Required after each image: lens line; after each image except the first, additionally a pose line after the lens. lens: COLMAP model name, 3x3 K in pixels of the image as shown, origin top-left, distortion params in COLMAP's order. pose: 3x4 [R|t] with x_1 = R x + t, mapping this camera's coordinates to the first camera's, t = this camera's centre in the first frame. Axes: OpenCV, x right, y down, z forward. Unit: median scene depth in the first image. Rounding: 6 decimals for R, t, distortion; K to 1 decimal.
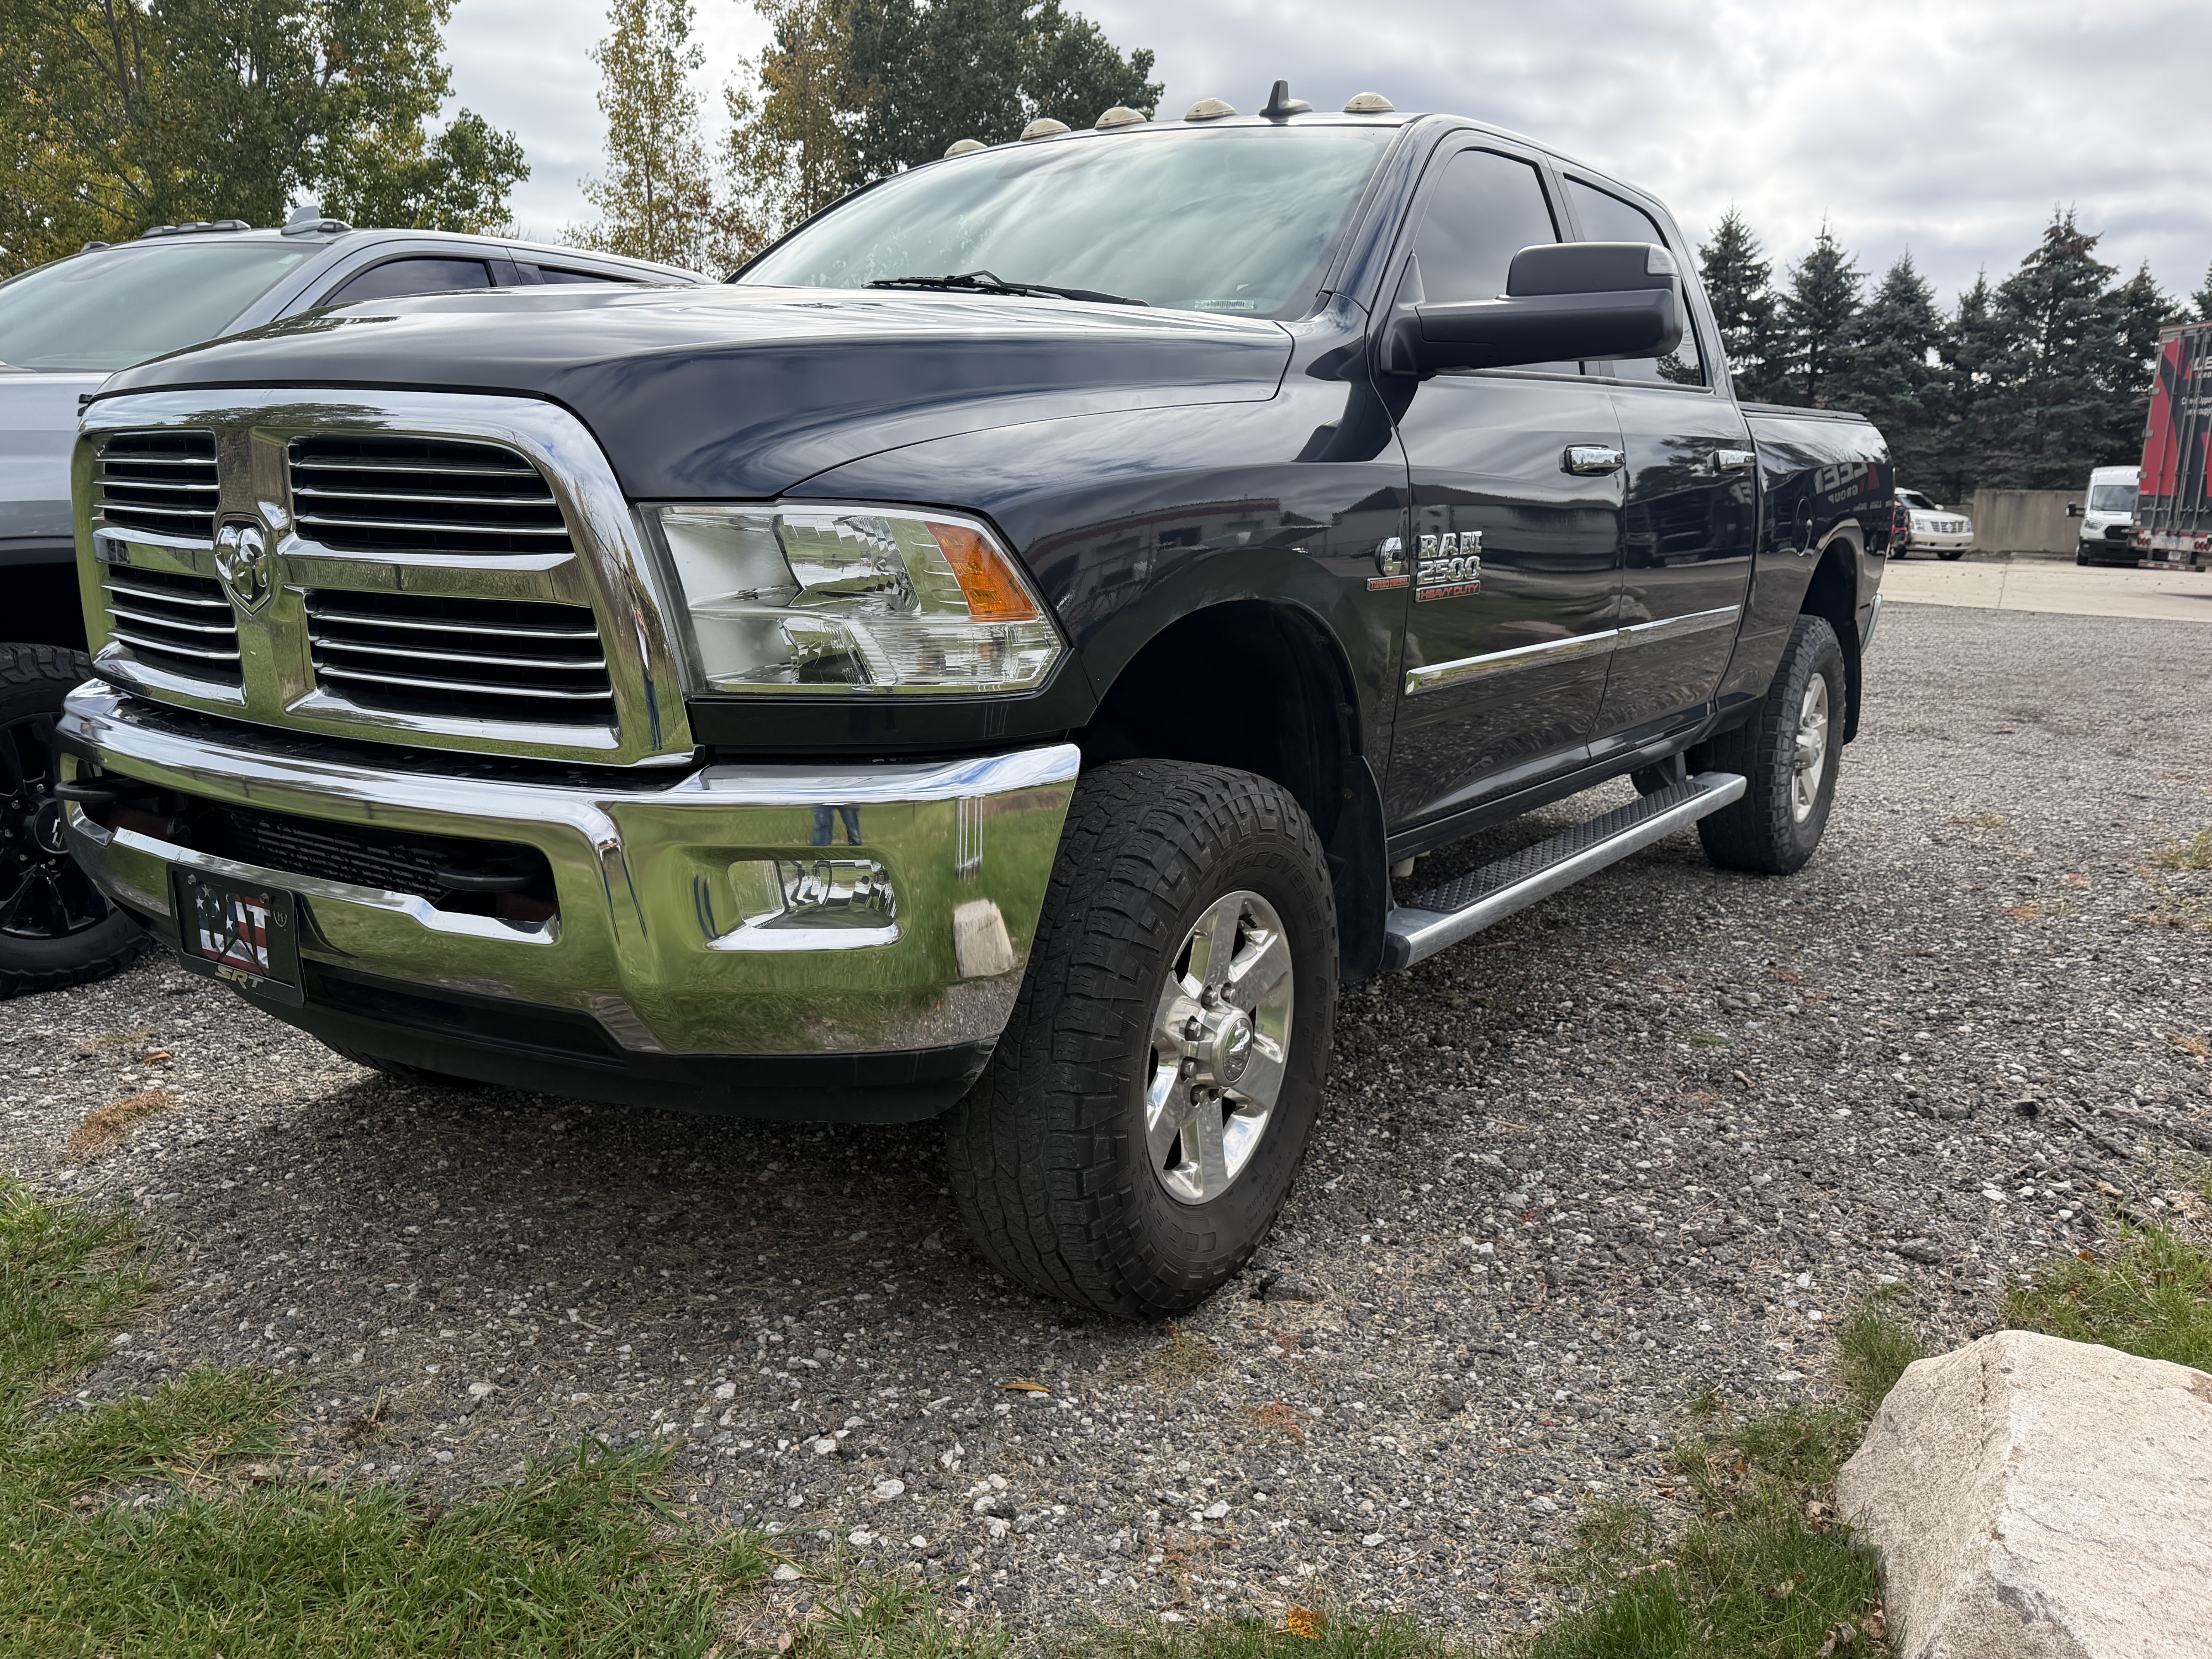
lens RADIAL K [[1745.2, 0, 1107.3], [0, 1745.2, 836.9], [0, 0, 1]] dist [-0.002239, -0.003047]
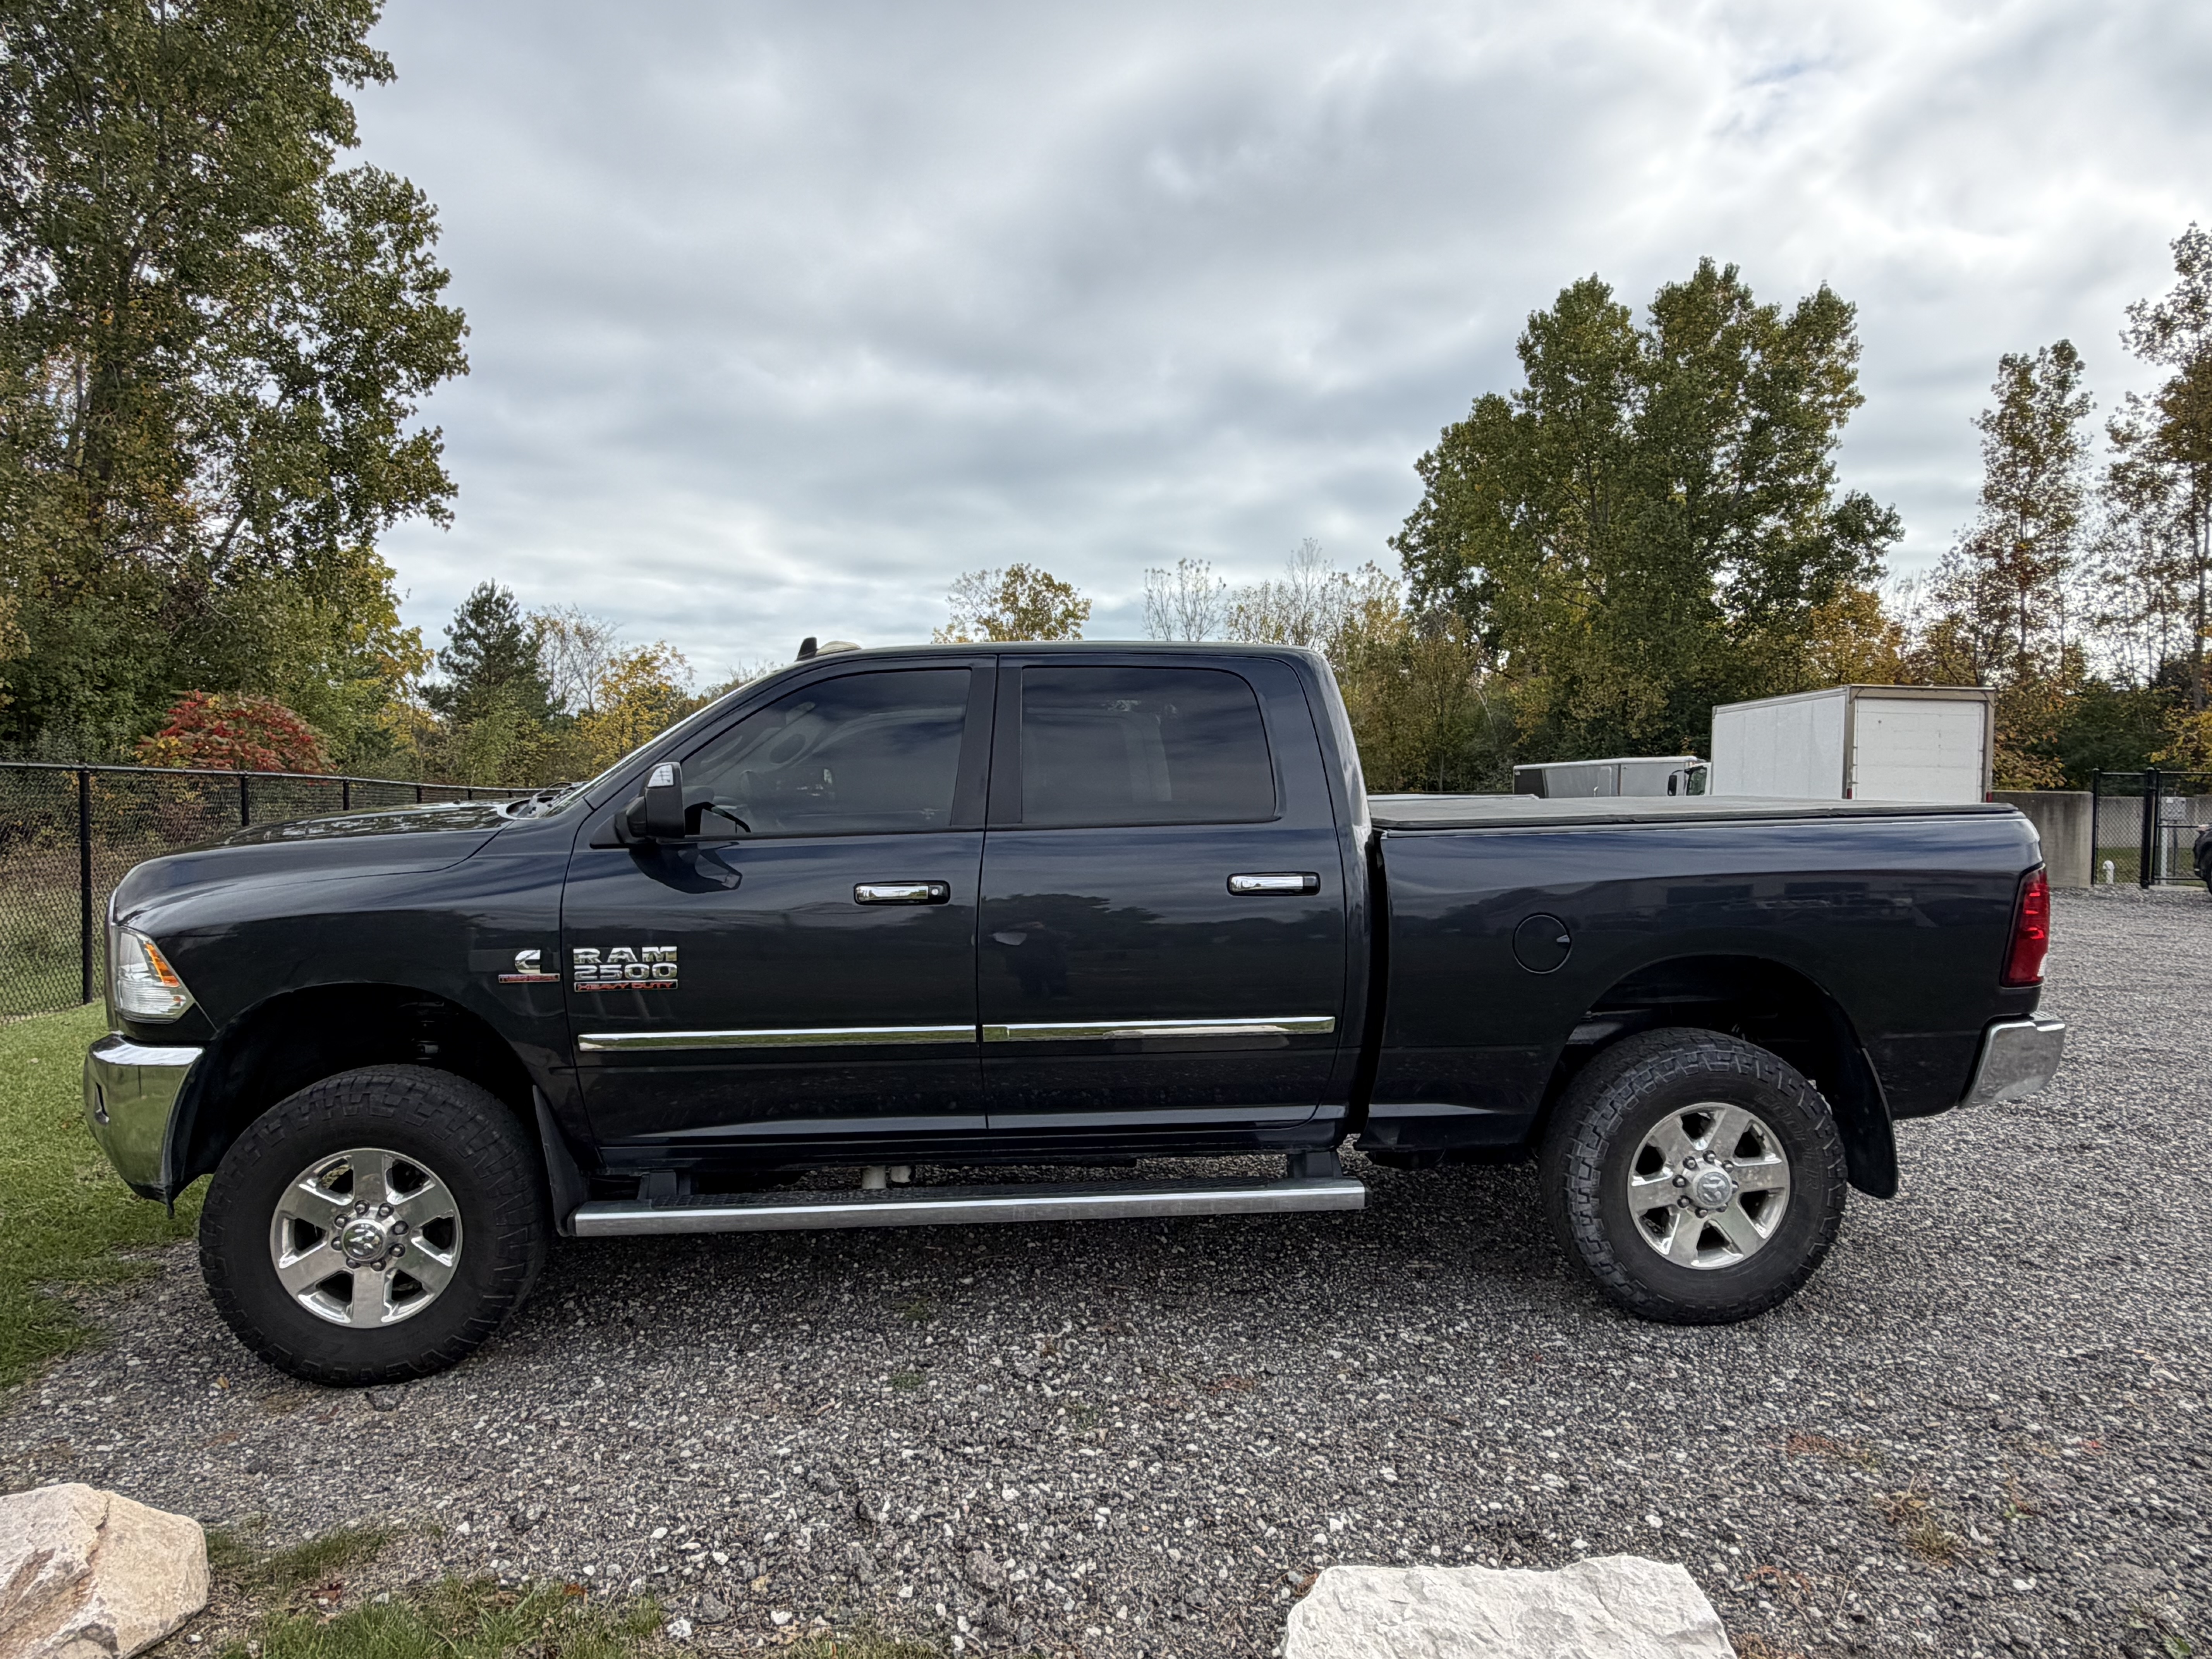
lens RADIAL K [[1413.8, 0, 1107.3], [0, 1413.8, 828.1], [0, 0, 1]] dist [0.008323, 0.003862]
pose [[0.608899, 0.008948, -0.793197, 0.101852], [-0.142158, 0.984979, -0.098016, -0.015444], [0.780406, 0.172441, 0.601025, 0.040922]]
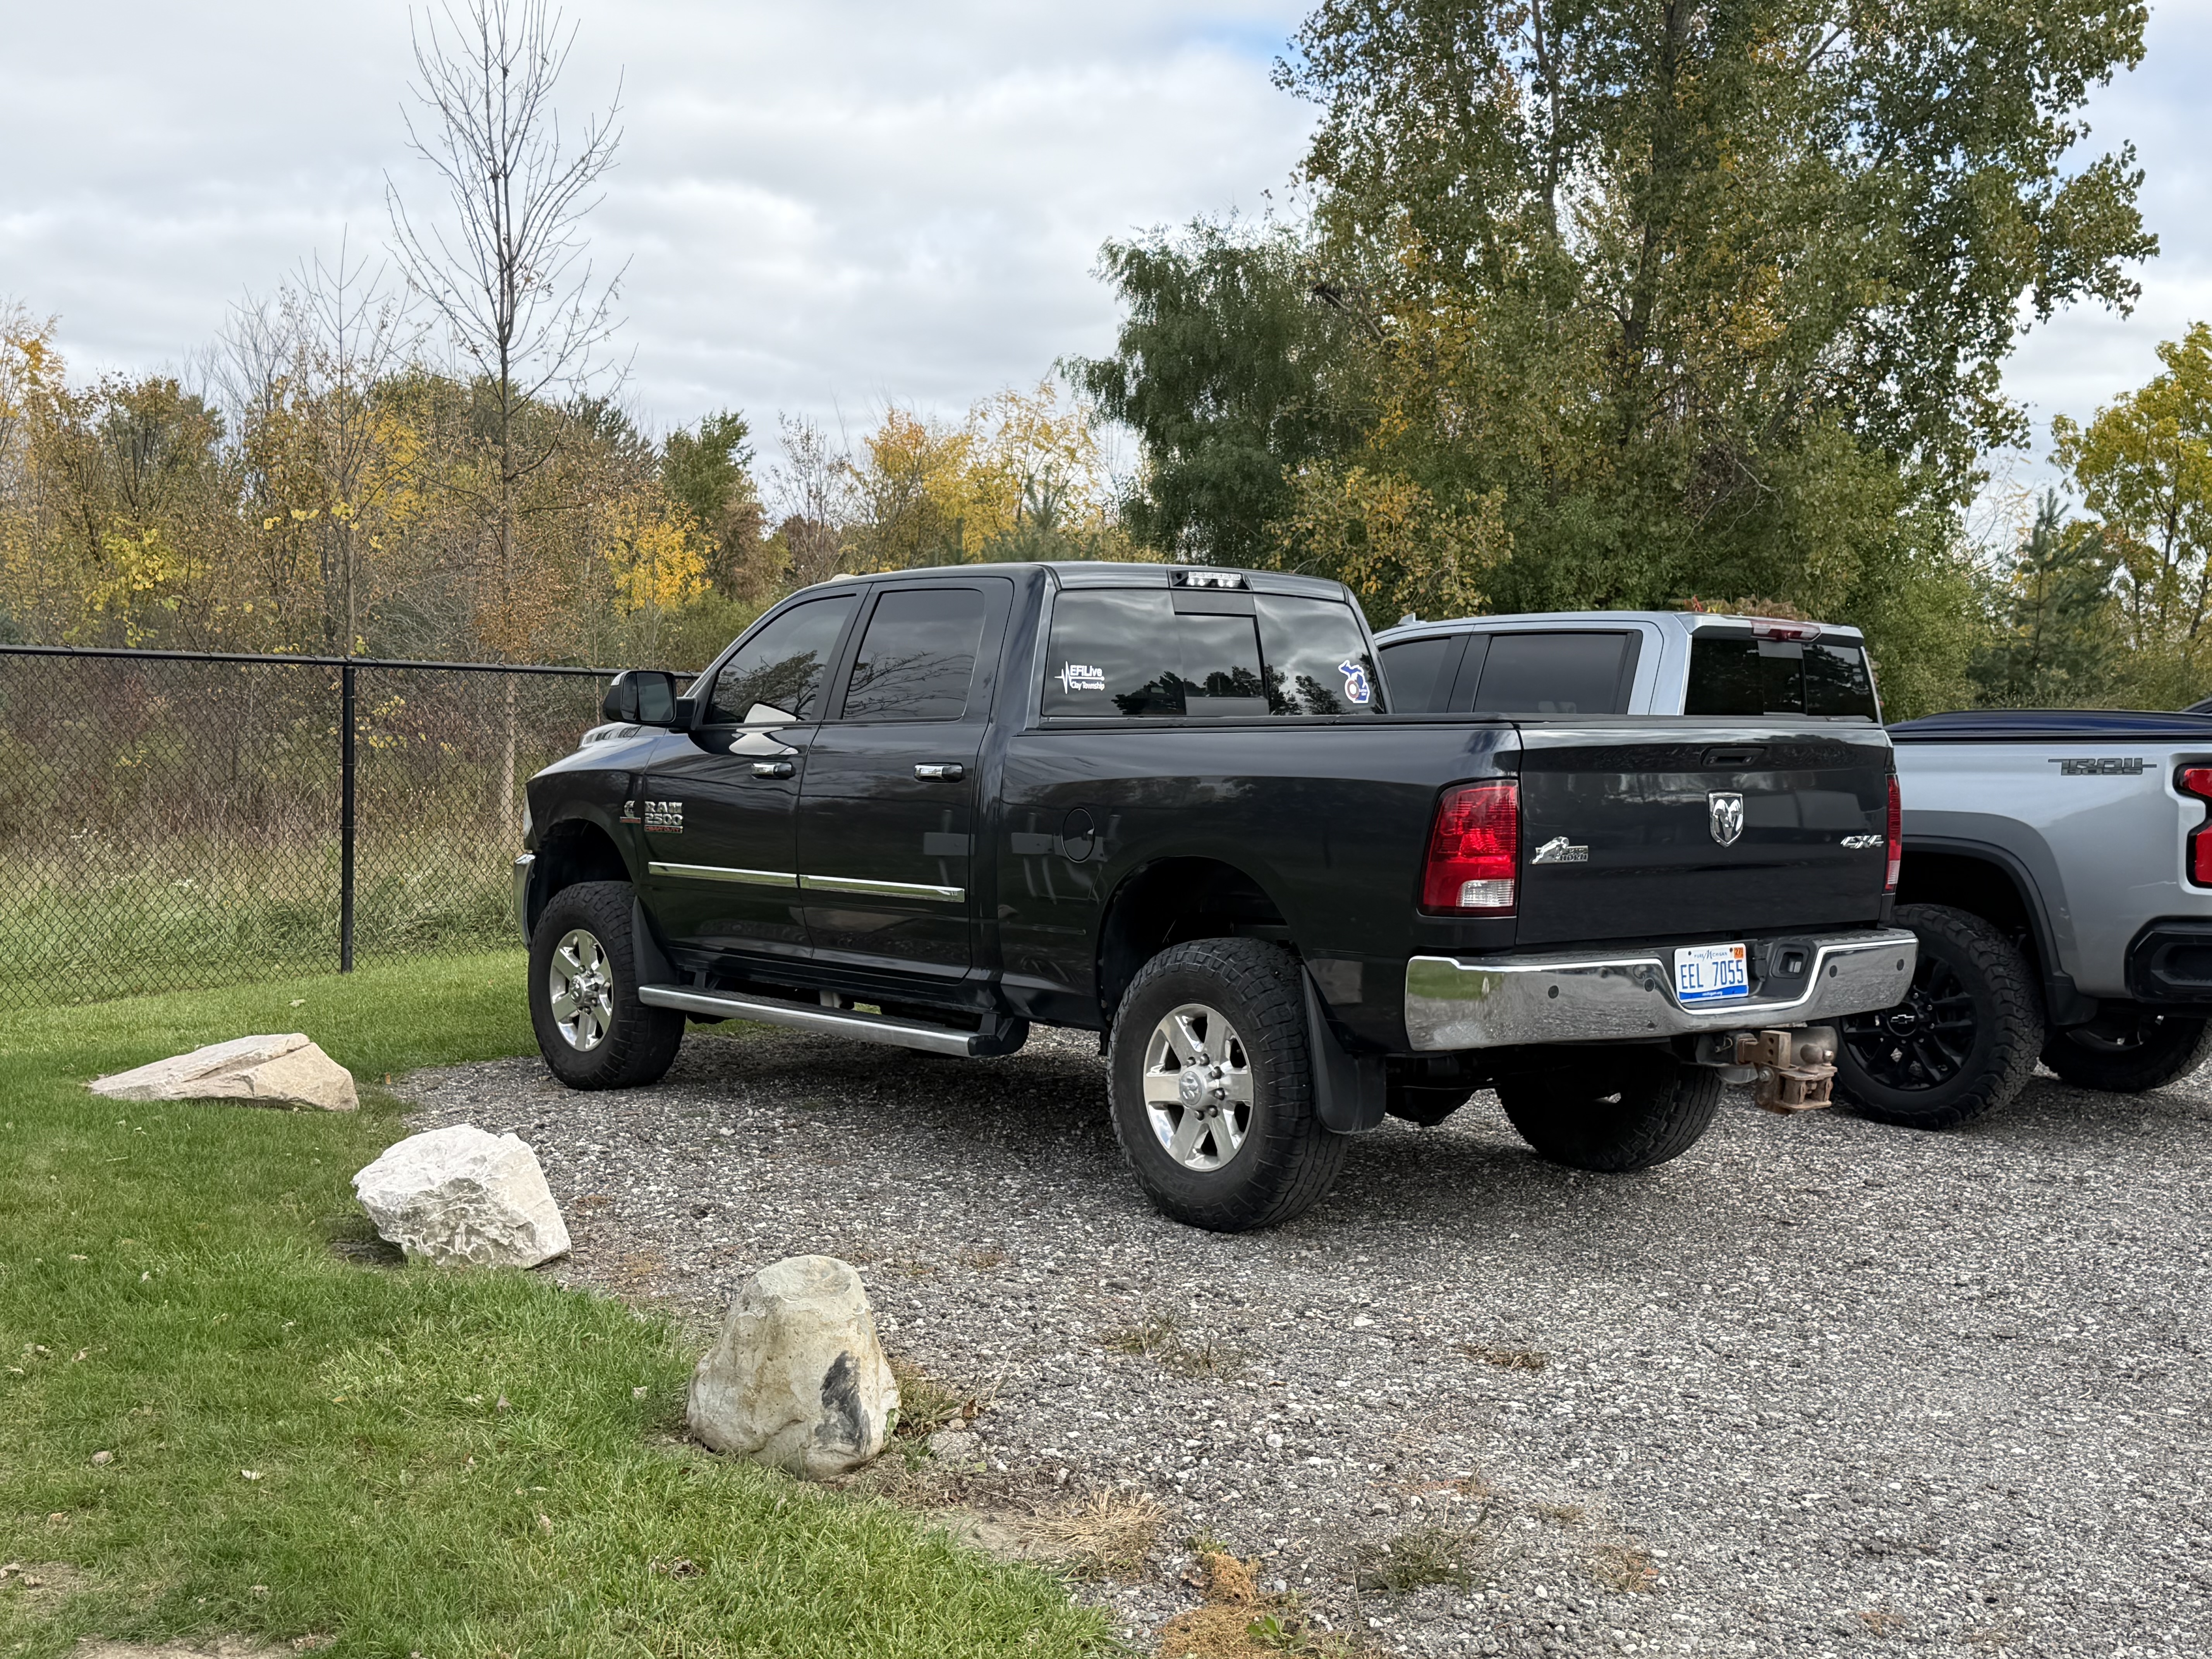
lens RADIAL K [[2708.3, 0, 1107.2], [0, 2708.3, 829.2], [0, 0, 1]] dist [0.141071, 0.000000]
pose [[-0.337212, 0.014459, -0.941318, 0.225752], [-0.199866, 0.975990, 0.086591, -0.038596], [0.919968, 0.217337, -0.326225, 0.185687]]
